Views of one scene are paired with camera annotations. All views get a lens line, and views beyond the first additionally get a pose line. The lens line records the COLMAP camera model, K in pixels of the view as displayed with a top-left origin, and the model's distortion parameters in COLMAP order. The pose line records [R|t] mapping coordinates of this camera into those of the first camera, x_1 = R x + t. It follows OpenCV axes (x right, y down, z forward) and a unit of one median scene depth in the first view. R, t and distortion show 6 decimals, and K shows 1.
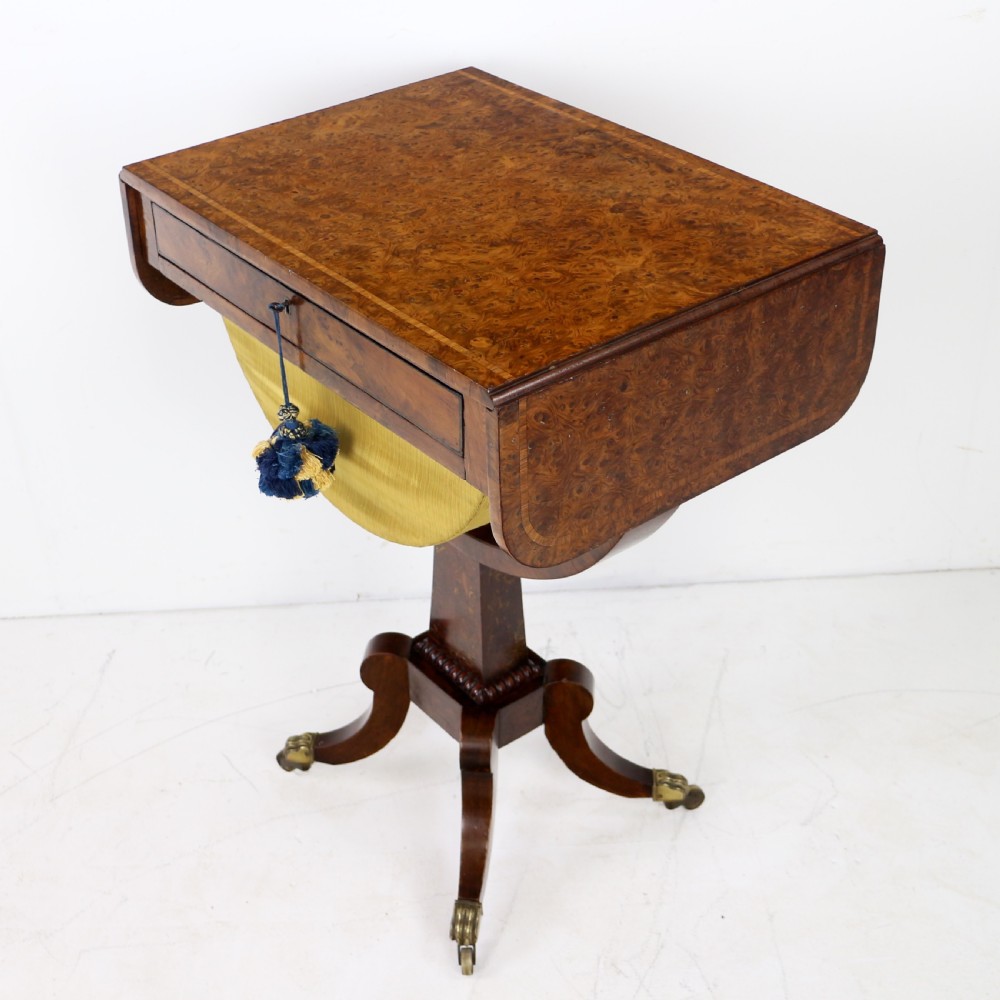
lens RADIAL K [[1508.8, 0, 418.0], [0, 1508.8, 501.7], [0, 0, 1]] dist [-0.158024, 0.039414]
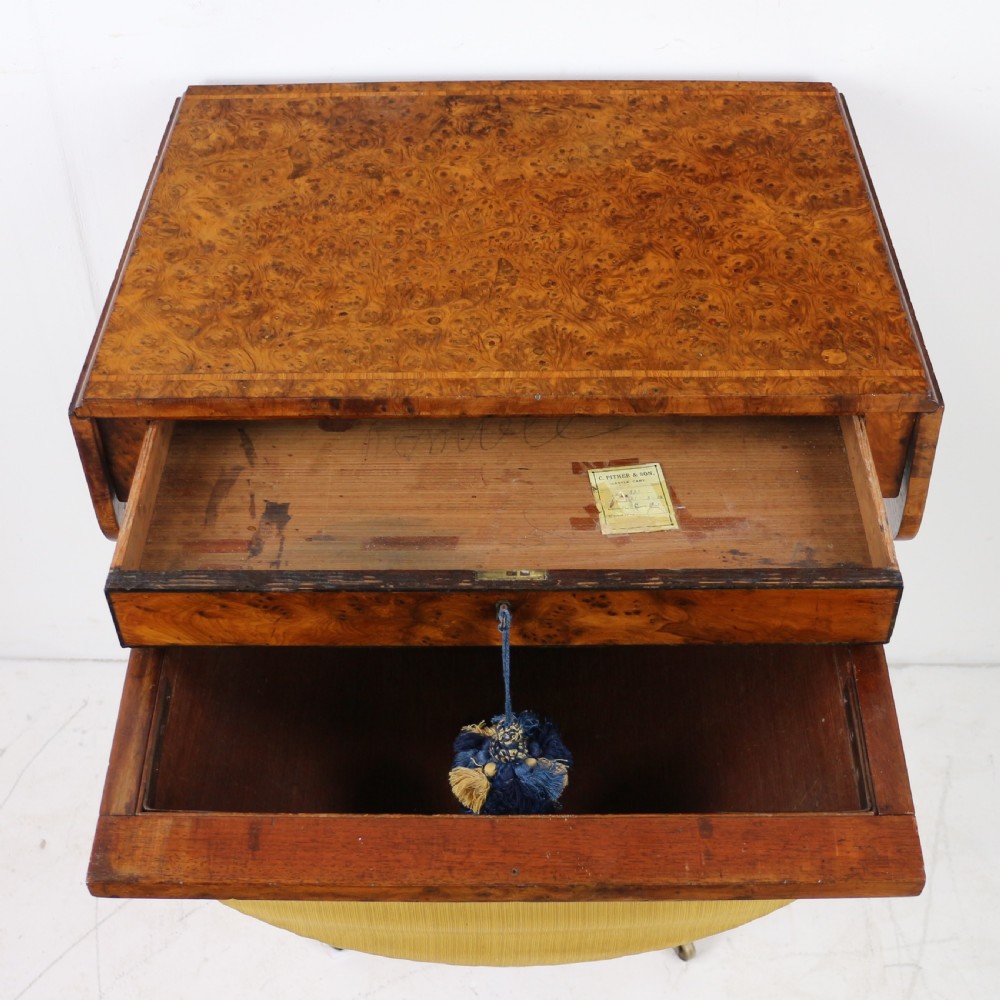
lens RADIAL K [[1510.6, 0, 495.2], [0, 1510.6, 596.5], [0, 0, 1]] dist [-0.175369, 0.105360]
pose [[0.610569, -0.559983, 0.560022, -0.546992], [0.448039, 0.827332, 0.338797, -0.313859], [-0.653044, 0.044053, 0.756037, 0.382054]]
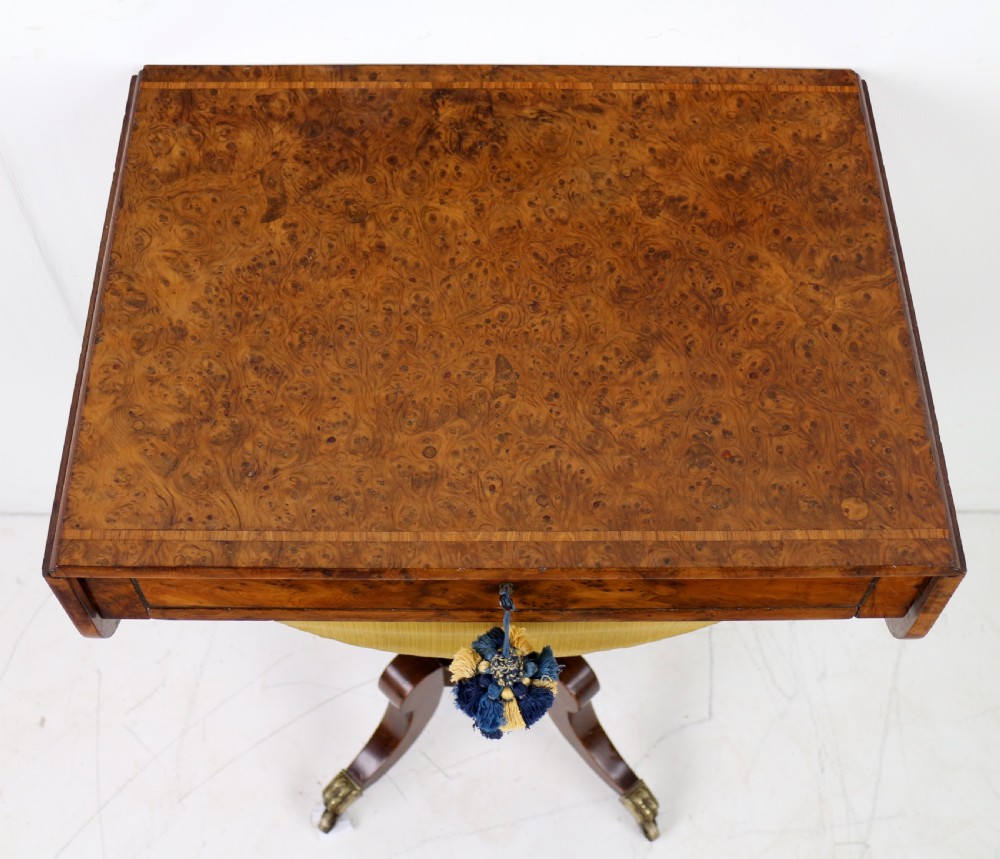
lens RADIAL K [[1371.5, 0, 482.9], [0, 1371.5, 455.5], [0, 0, 1]] dist [-0.128375, 0.088845]
pose [[0.596629, -0.675334, 0.433541, -0.327891], [0.433440, 0.725826, 0.534141, -0.520312], [-0.675399, -0.130770, 0.725766, 0.483968]]
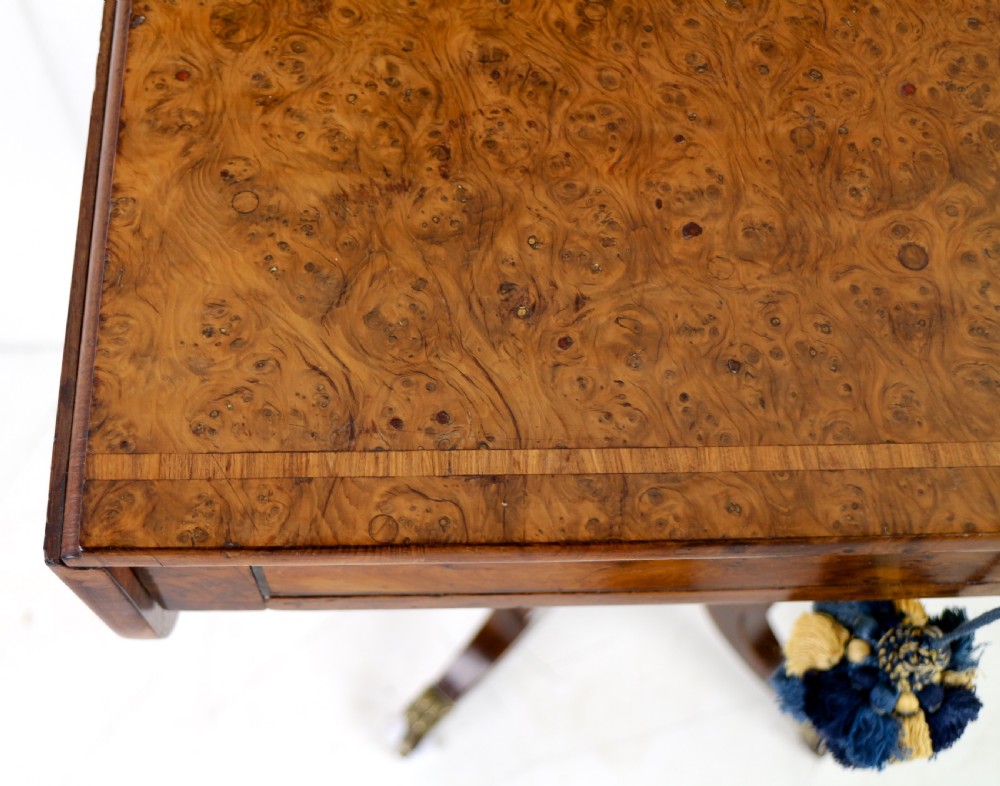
lens RADIAL K [[1202.6, 0, 377.8], [0, 1202.6, 411.7], [0, 0, 1]] dist [-0.162013, 0.138248]
pose [[0.587241, -0.733167, 0.342949, -0.235010], [0.445948, 0.646659, 0.618840, -0.367088], [-0.675484, -0.210471, 0.706699, 0.868357]]
